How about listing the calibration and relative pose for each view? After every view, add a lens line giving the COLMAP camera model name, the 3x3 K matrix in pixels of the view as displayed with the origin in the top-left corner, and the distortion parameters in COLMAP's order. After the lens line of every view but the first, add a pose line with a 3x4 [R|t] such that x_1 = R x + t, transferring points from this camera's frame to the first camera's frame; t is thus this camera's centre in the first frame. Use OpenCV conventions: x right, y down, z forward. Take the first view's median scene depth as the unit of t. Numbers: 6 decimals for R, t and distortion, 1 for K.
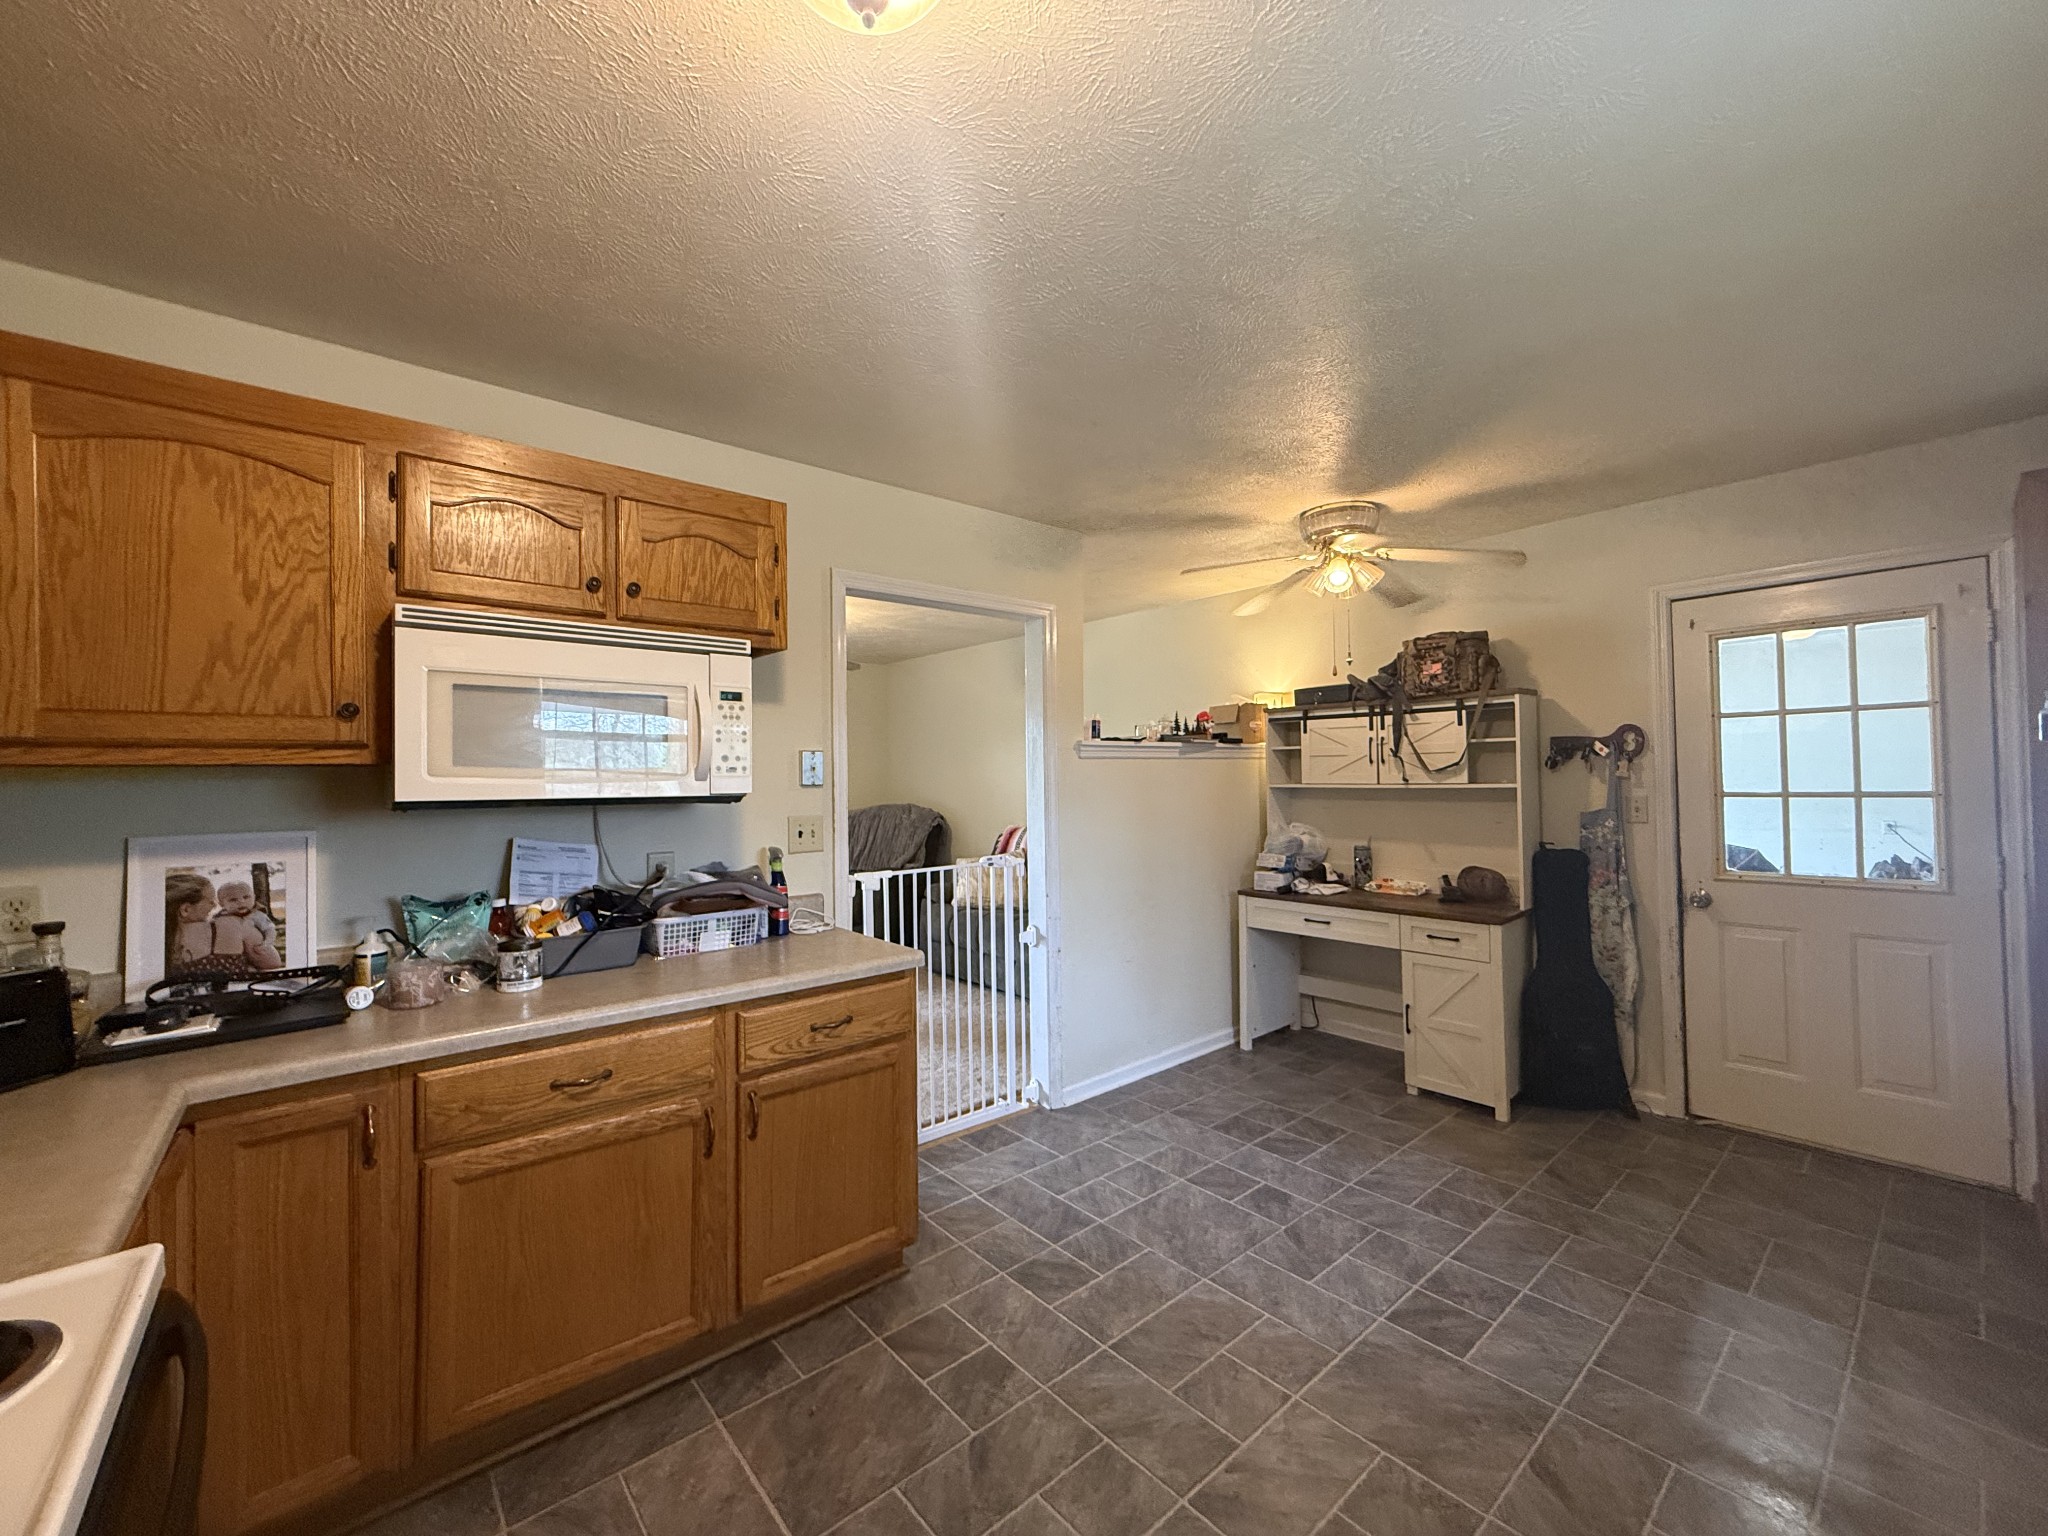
lens RADIAL K [[816.9, 0, 1017.7], [0, 816.9, 768.0], [0, 0, 1]] dist [-0.003297, 0.001854]
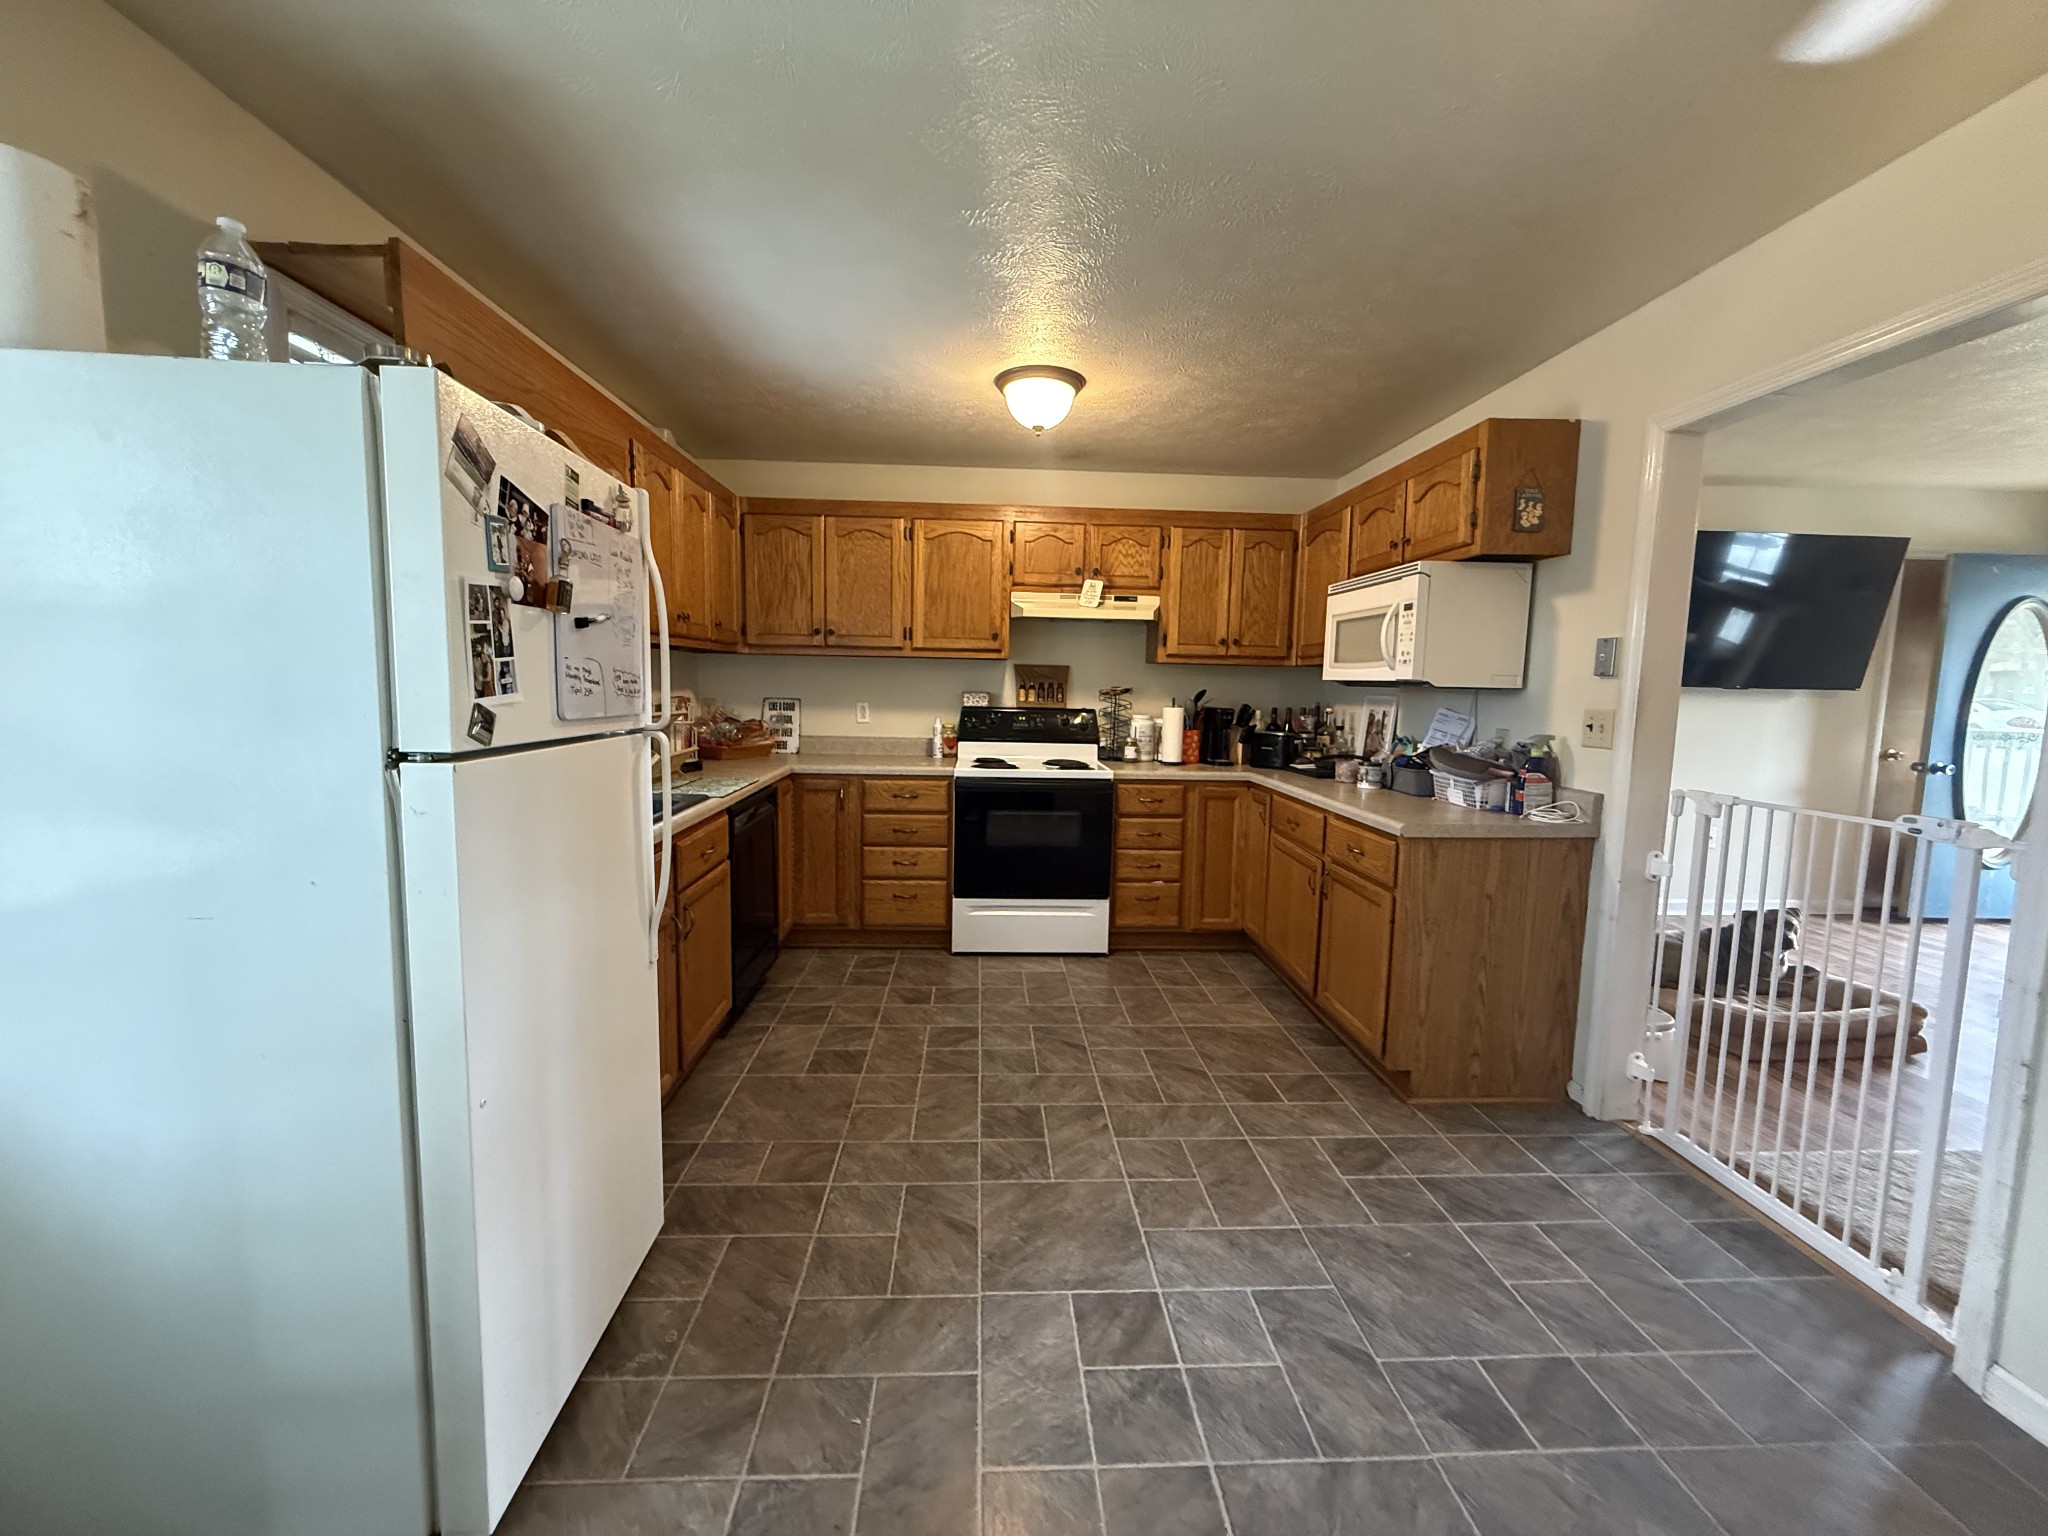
lens RADIAL K [[816.9, 0, 1019.7], [0, 816.9, 767.8], [0, 0, 1]] dist [-0.003297, 0.001854]
pose [[-0.608155, 0.085466, -0.789204, 0.780046], [0.000024, 0.994189, 0.107646, 0.021701], [0.793818, 0.065447, -0.604623, 0.913137]]
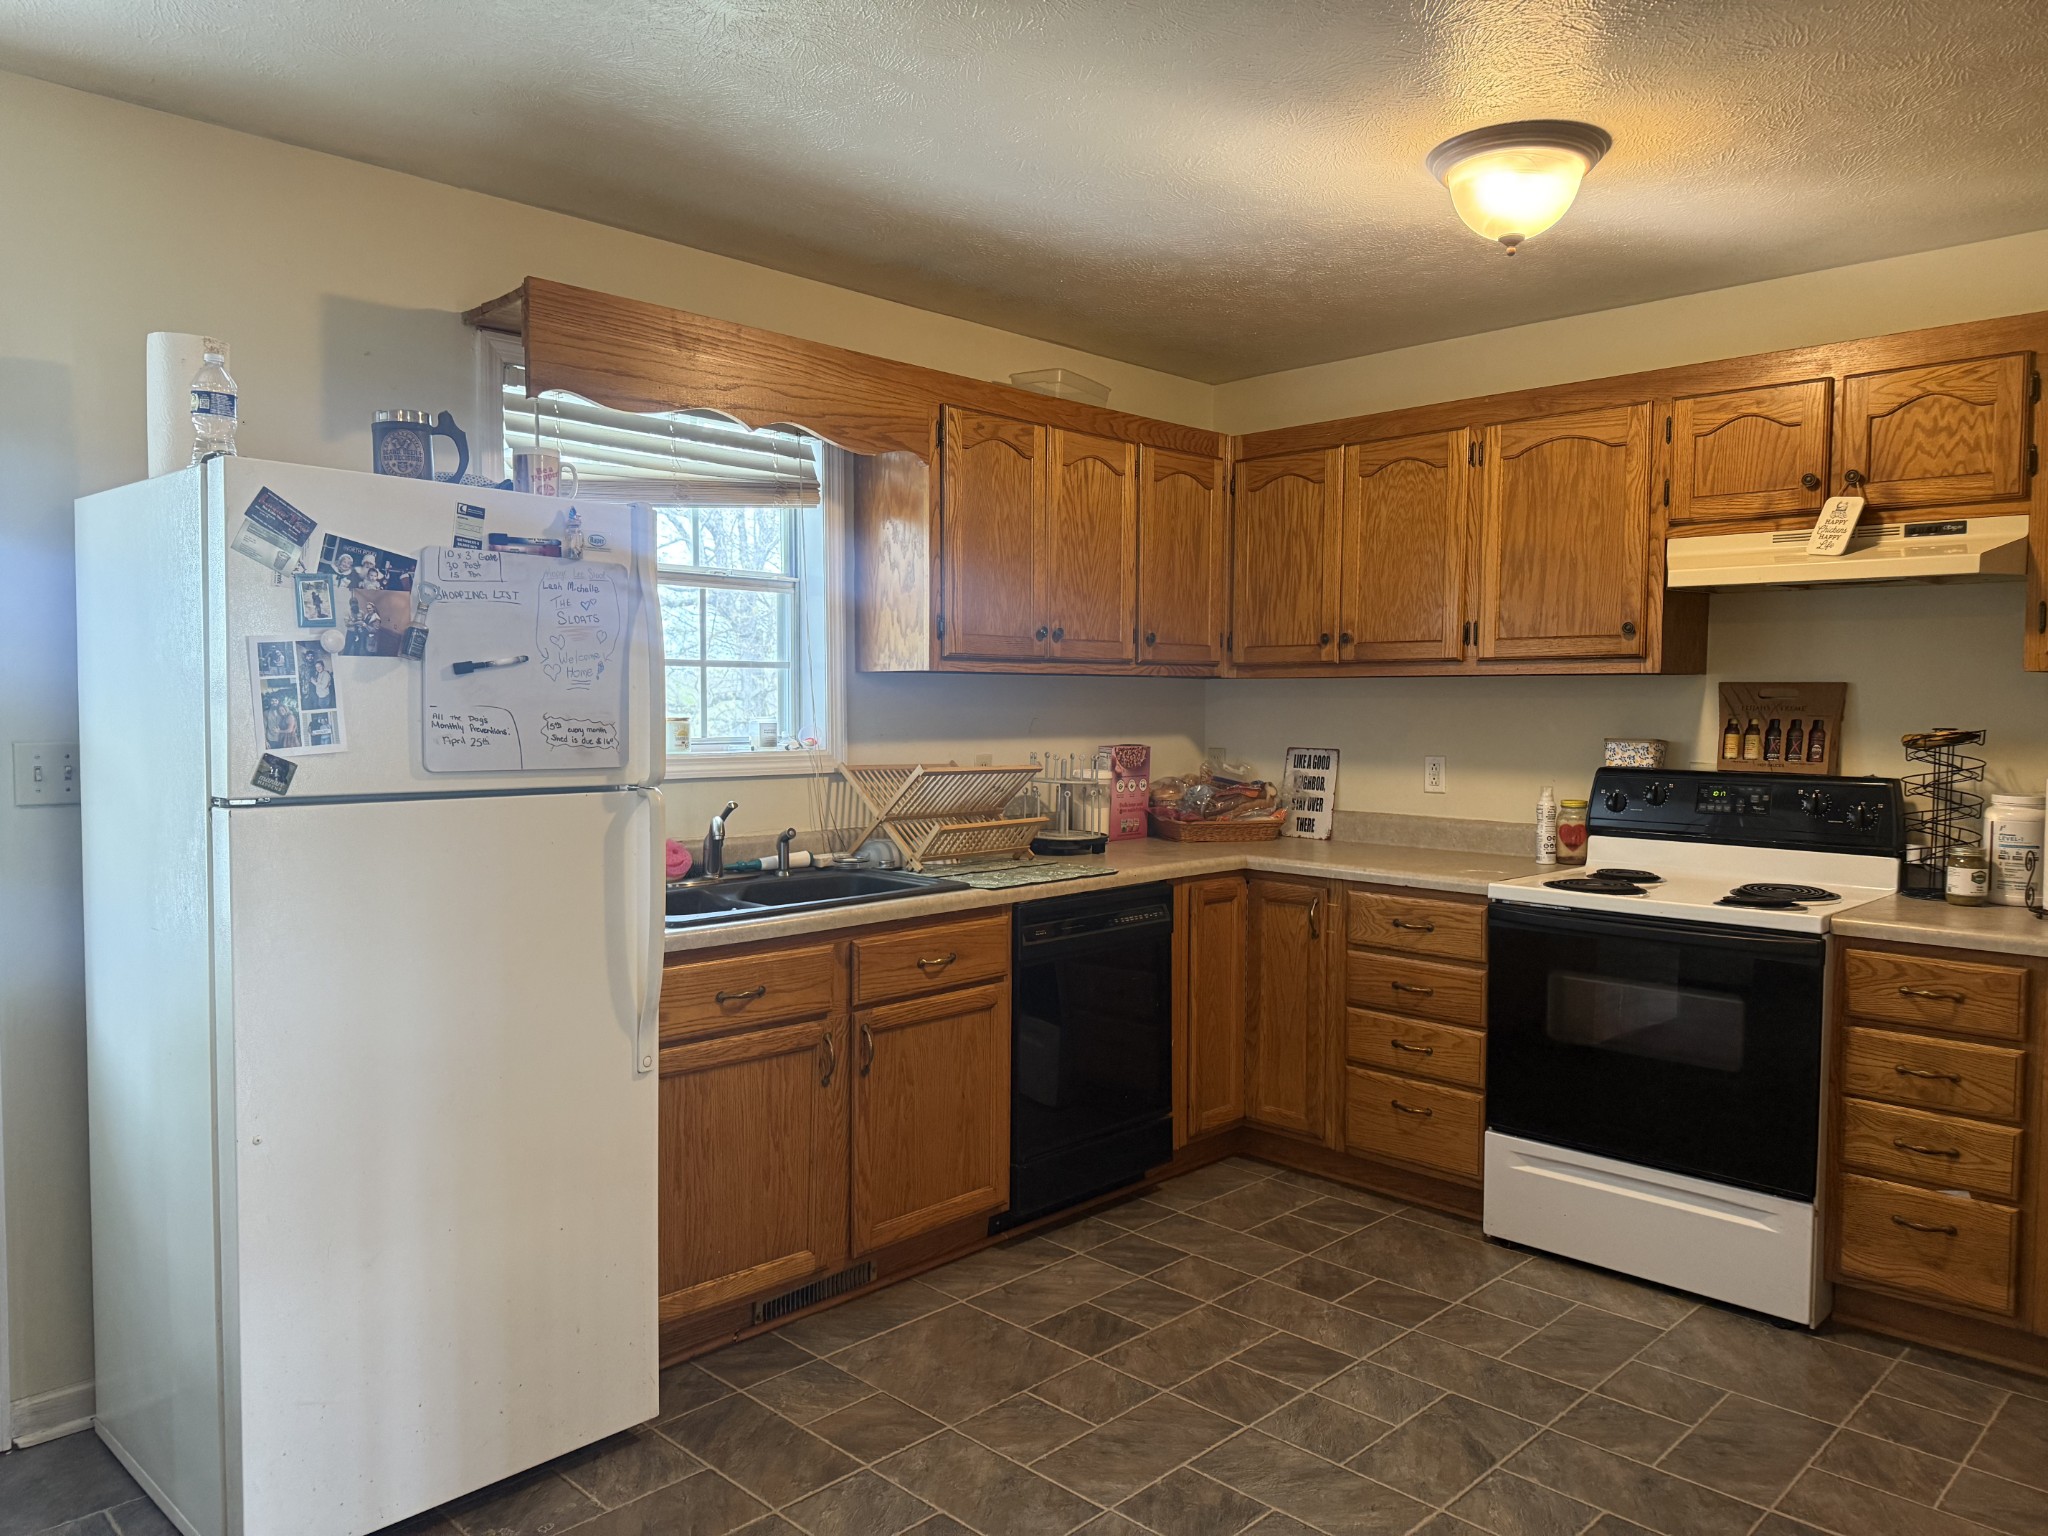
lens RADIAL K [[1446.7, 0, 1020.5], [0, 1446.7, 773.5], [0, 0, 1]] dist [0.043456, -0.052440]
pose [[-0.995918, 0.013602, -0.089230, 0.346257], [0.010156, 0.999189, 0.038966, 0.018449], [0.089688, 0.037901, -0.995249, 1.213474]]
